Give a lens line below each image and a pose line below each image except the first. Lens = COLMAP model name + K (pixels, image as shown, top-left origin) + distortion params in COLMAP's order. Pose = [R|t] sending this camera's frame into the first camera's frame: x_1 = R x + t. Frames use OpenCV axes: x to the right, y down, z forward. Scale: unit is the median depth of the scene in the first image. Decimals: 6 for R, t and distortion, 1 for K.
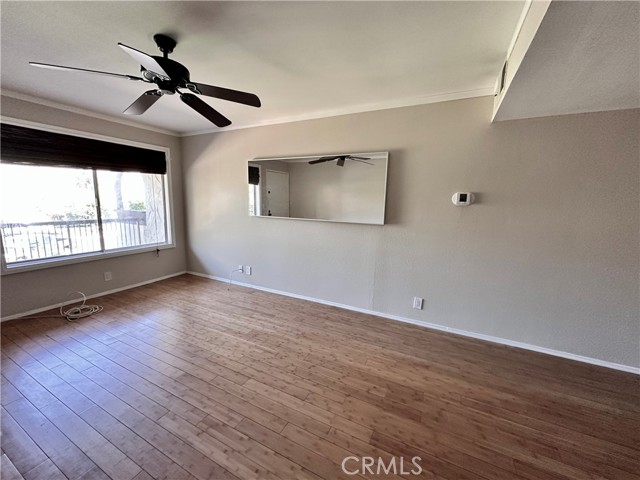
lens RADIAL K [[256.1, 0, 320.4], [0, 256.1, 239.3], [0, 0, 1]] dist [-0.007132, 0.000321]
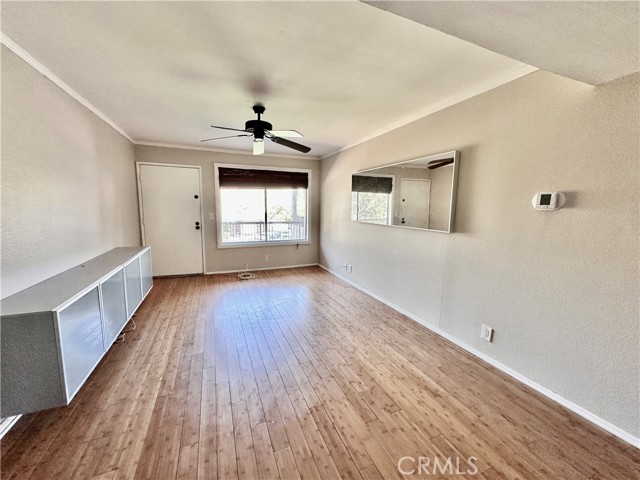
lens RADIAL K [[256.1, 0, 319.5], [0, 256.1, 239.7], [0, 0, 1]] dist [-0.007132, 0.000321]
pose [[0.758472, 0.070347, -0.647898, 0.481436], [-0.092530, 0.995710, -0.000211, 0.008568], [0.645103, 0.060110, 0.761727, 0.041026]]
